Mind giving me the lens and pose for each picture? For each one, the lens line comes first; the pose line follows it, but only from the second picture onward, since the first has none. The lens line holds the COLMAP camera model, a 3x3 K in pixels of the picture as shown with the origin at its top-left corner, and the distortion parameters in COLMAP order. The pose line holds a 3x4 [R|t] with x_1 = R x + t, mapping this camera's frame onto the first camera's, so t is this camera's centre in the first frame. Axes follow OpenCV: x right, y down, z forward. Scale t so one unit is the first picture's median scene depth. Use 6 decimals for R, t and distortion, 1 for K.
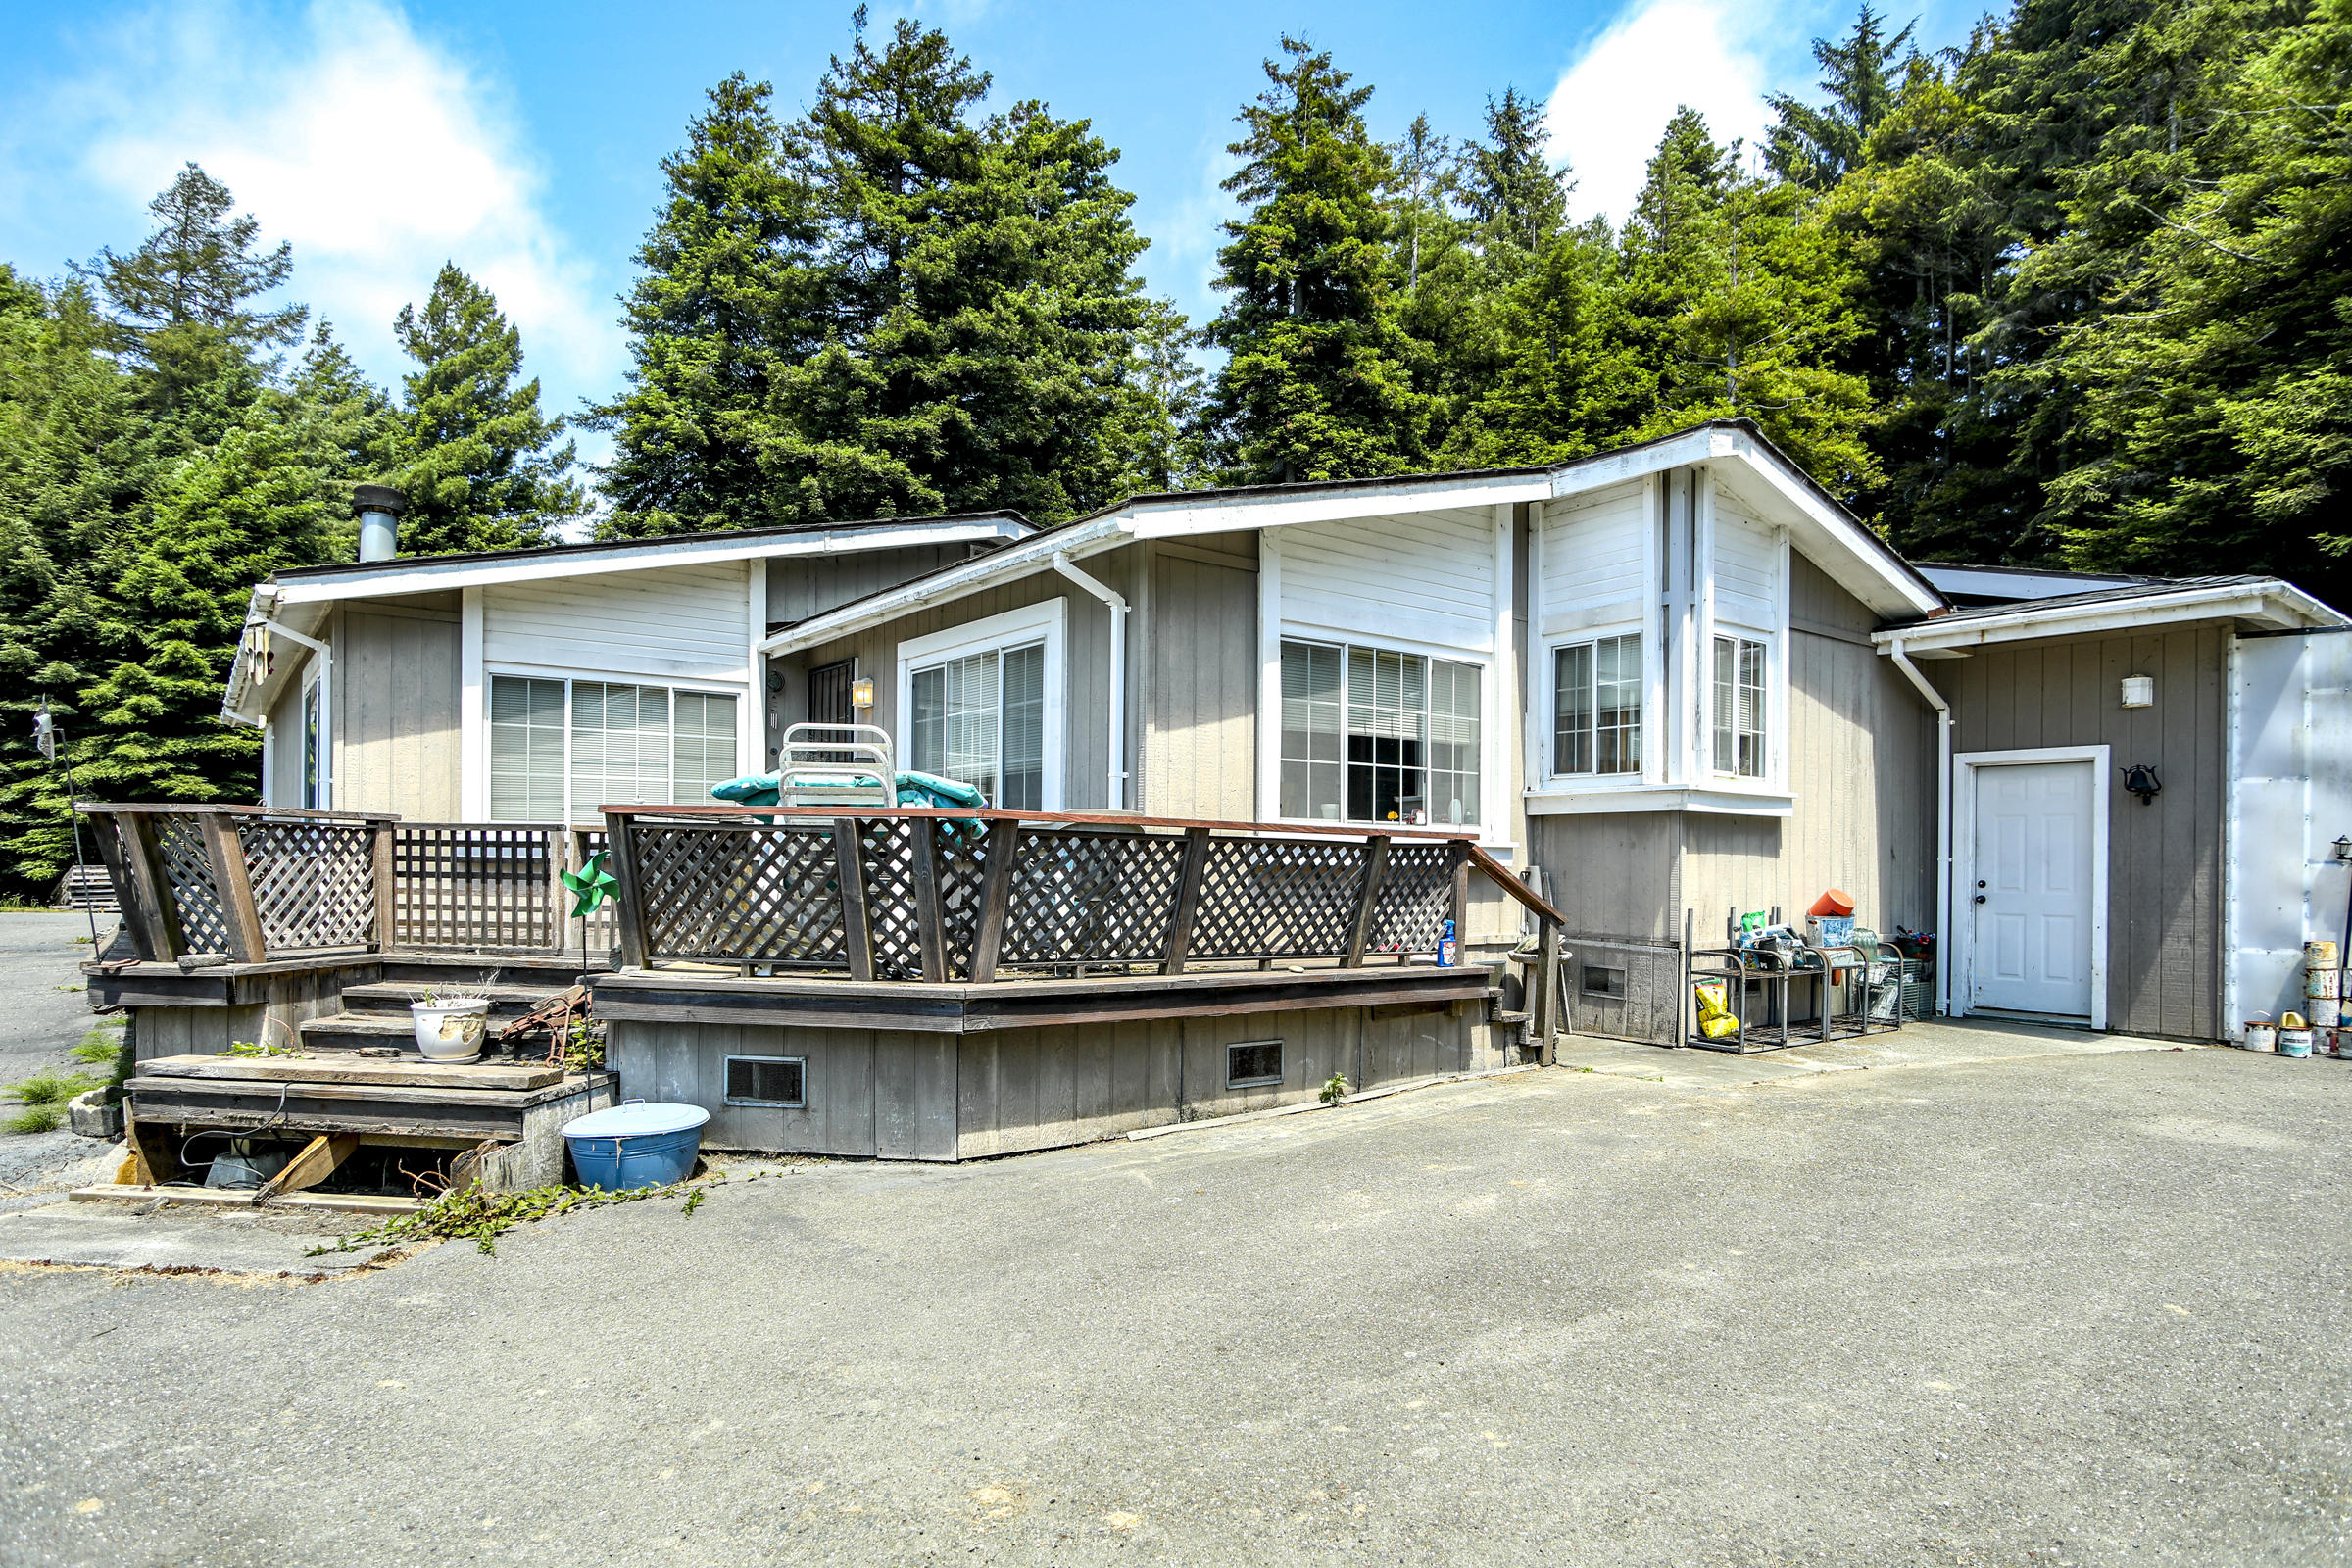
lens RADIAL K [[1321.1, 0, 1177.5], [0, 1321.1, 885.8], [0, 0, 1]] dist [-0.008463, 0.003292]
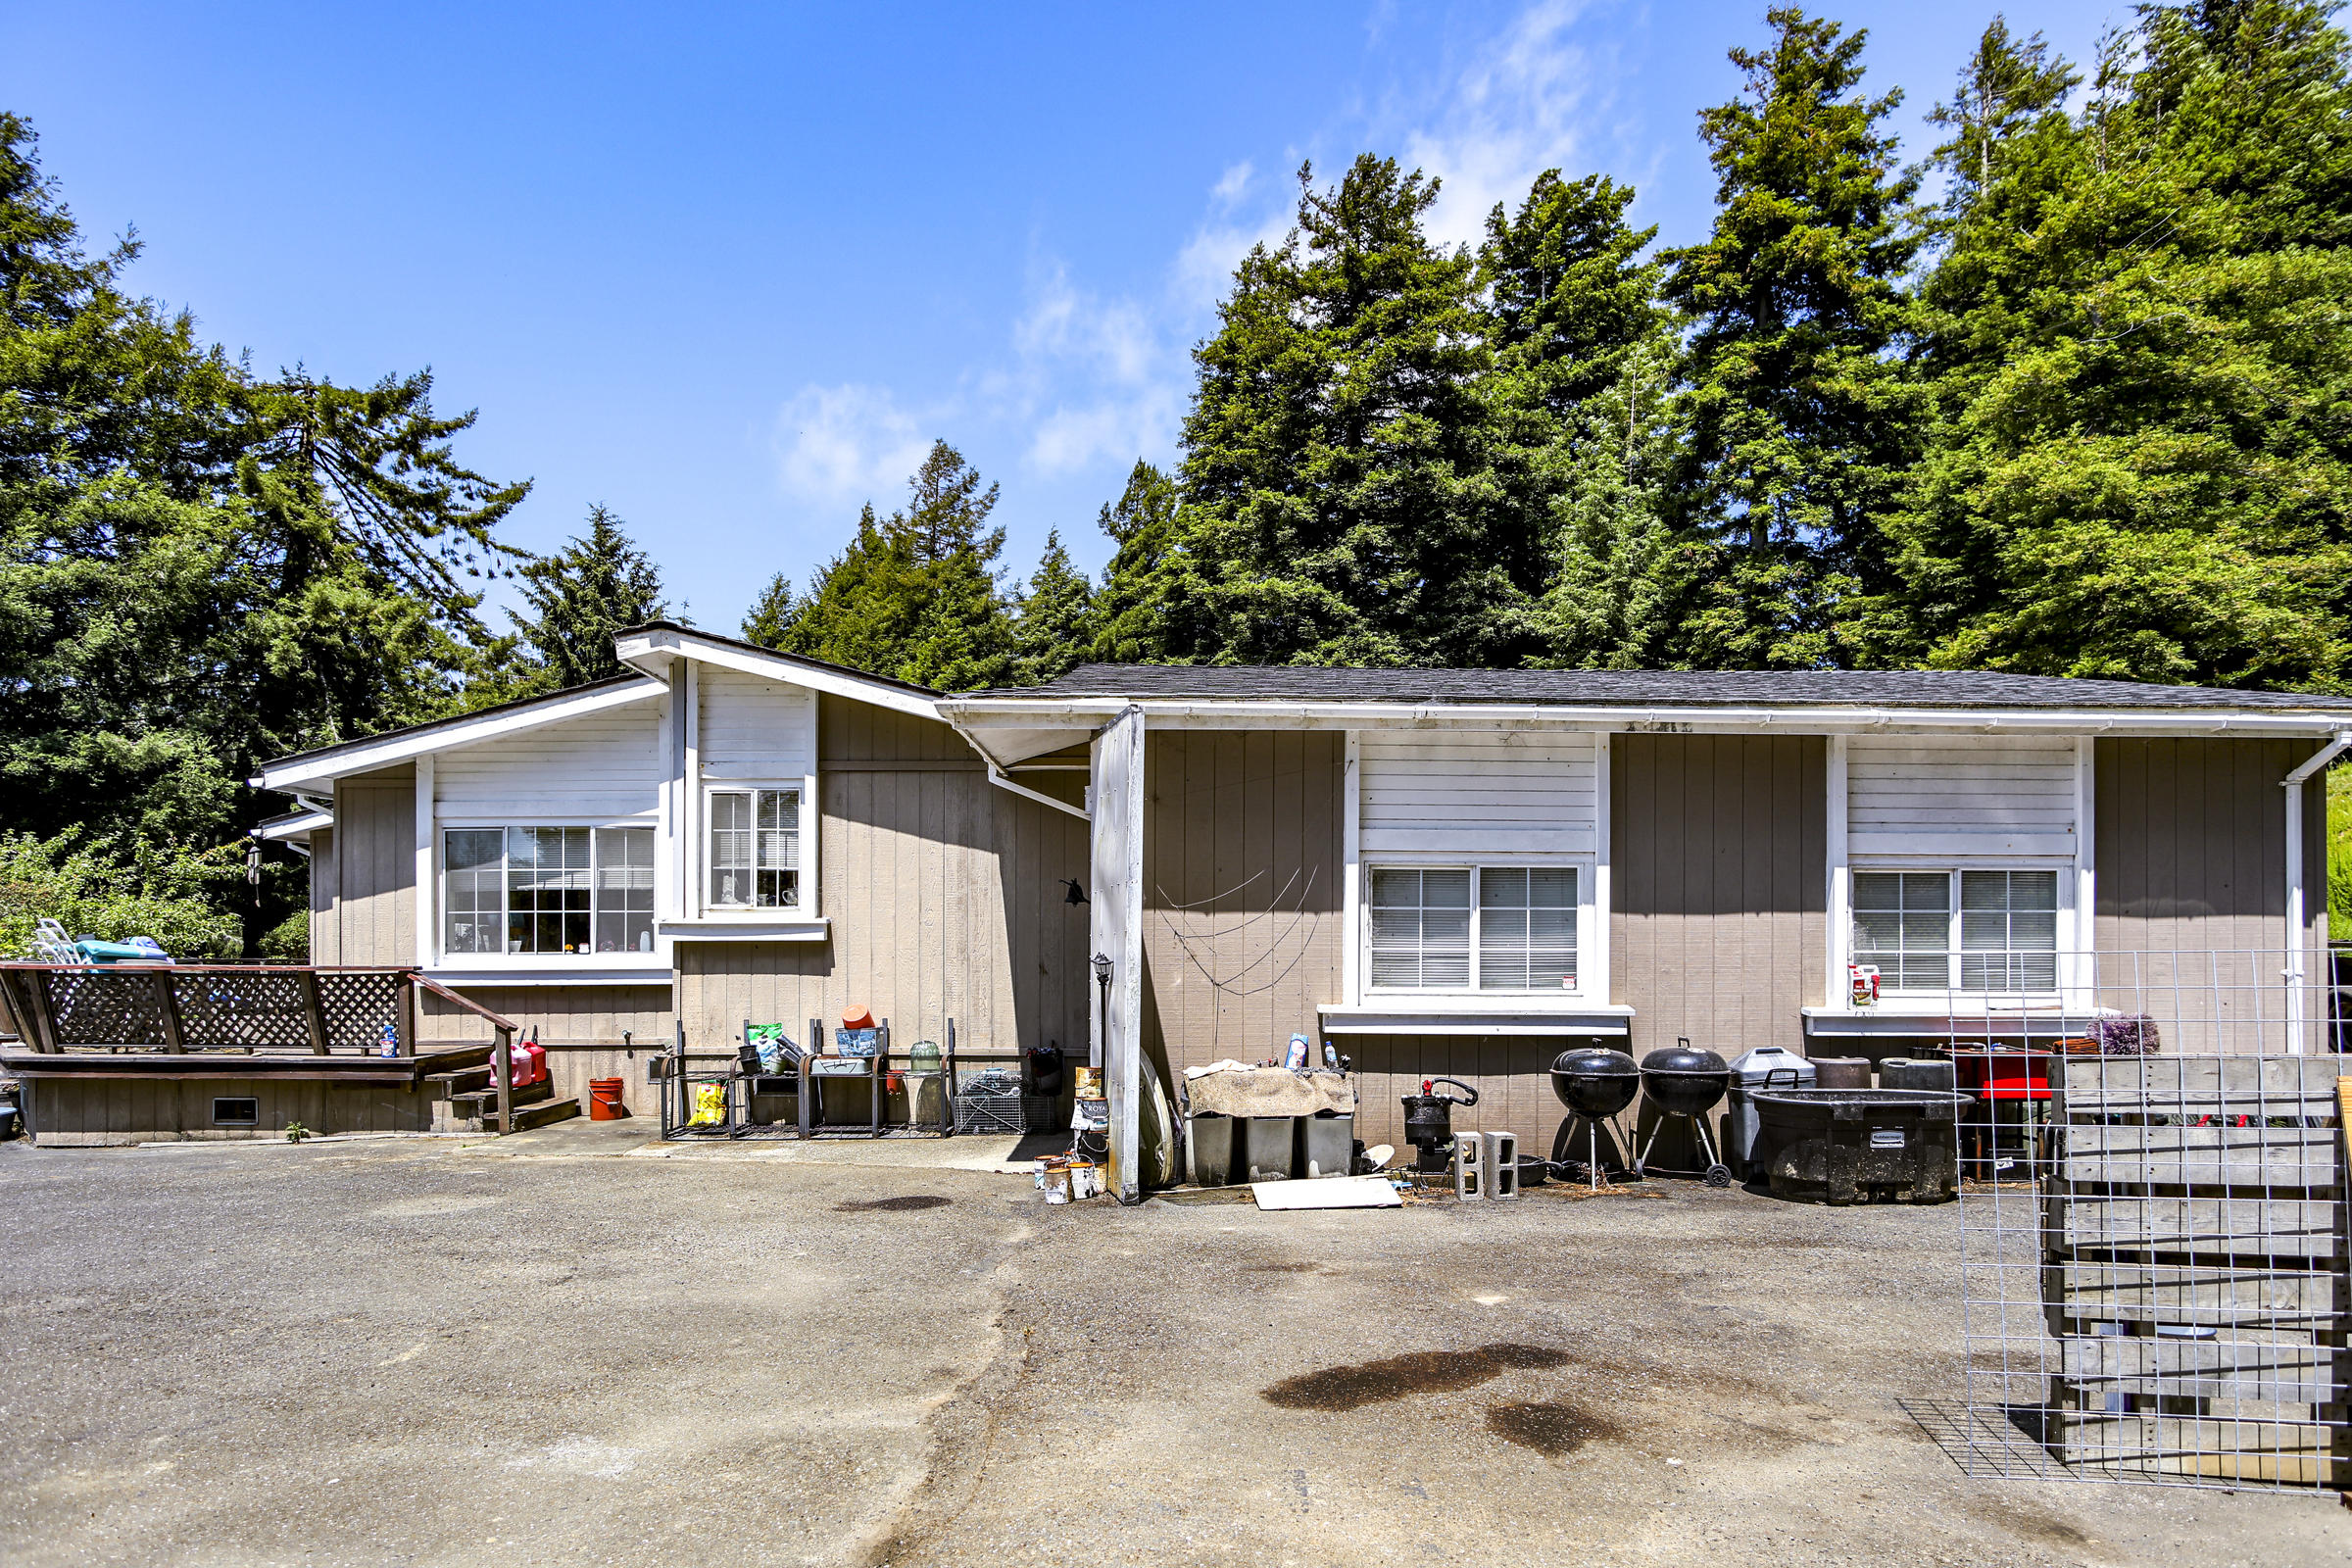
lens RADIAL K [[1369.8, 0, 1201.1], [0, 1369.8, 944.2], [0, 0, 1]] dist [0.000112, 0.000273]
pose [[0.797845, -0.012664, -0.602730, 0.361512], [-0.000554, 0.999763, -0.021741, -0.006207], [0.602862, 0.017680, 0.797649, 0.065854]]
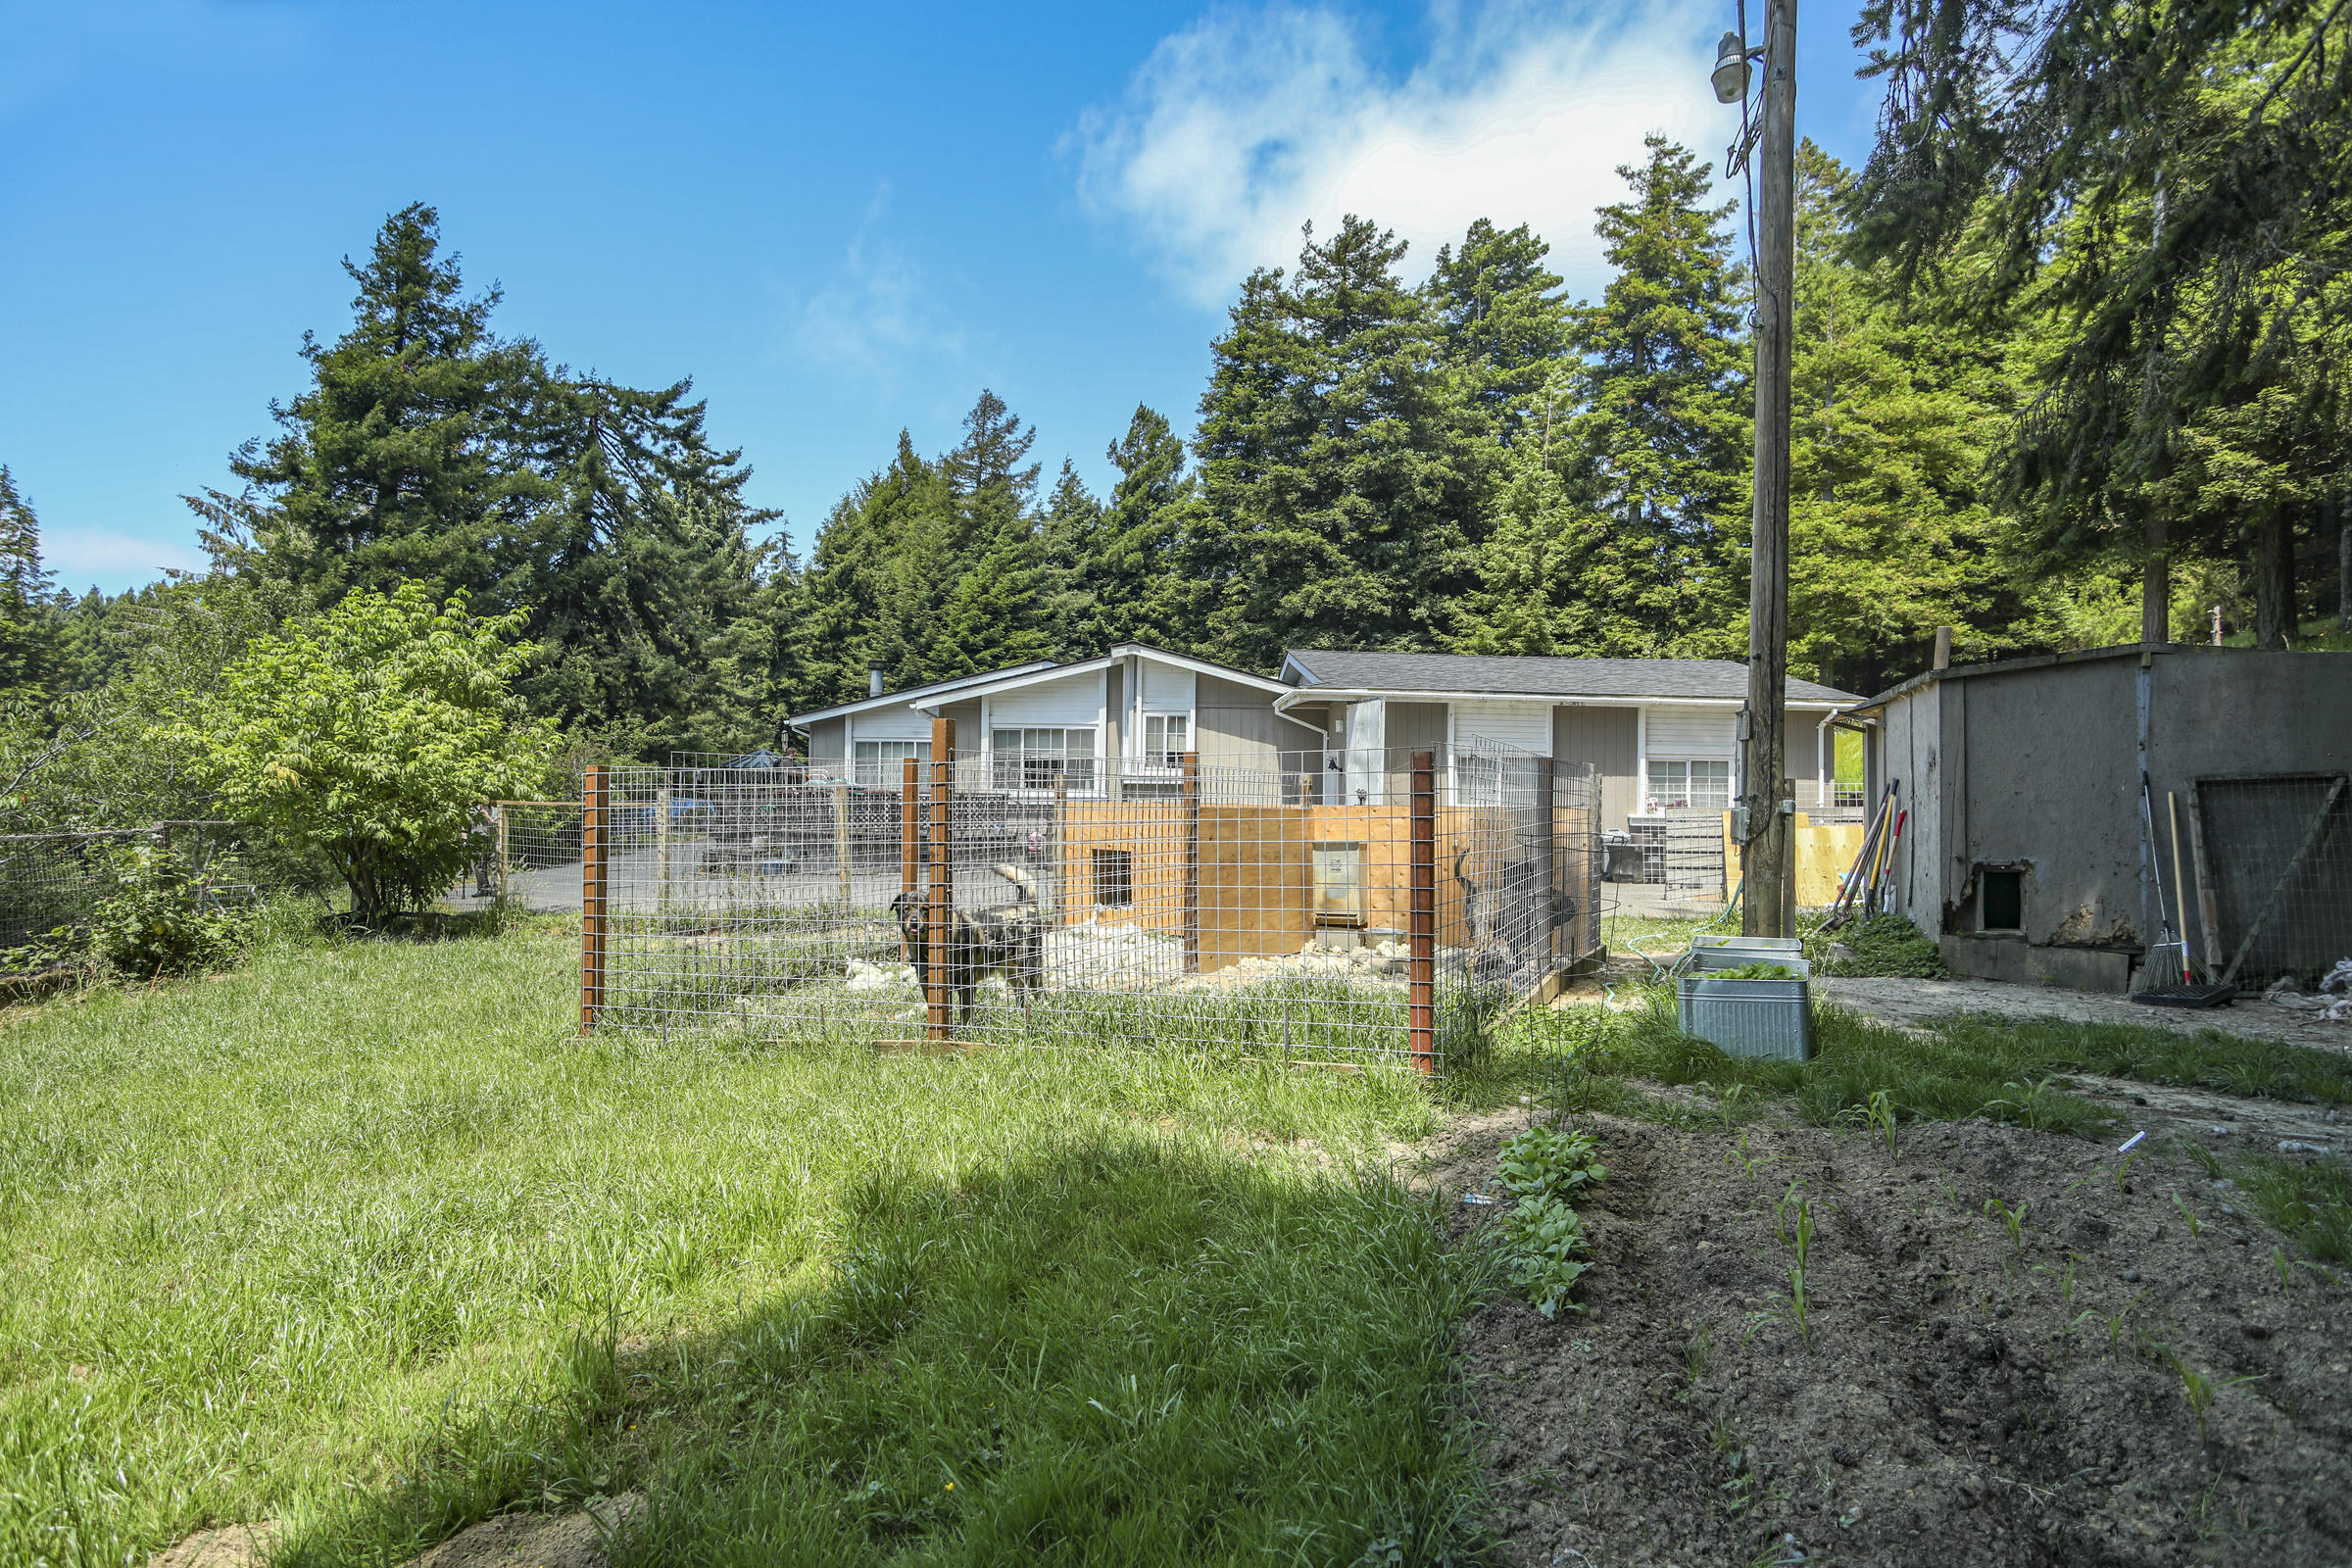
lens RADIAL K [[1345.2, 0, 1176.0], [0, 1345.2, 784.0], [0, 0, 1]] dist [-0.005530, 0.000831]
pose [[0.824971, -0.014263, -0.564995, 0.472746], [-0.010973, 0.999089, -0.041243, 0.013172], [0.565069, 0.040224, 0.824063, -0.283458]]
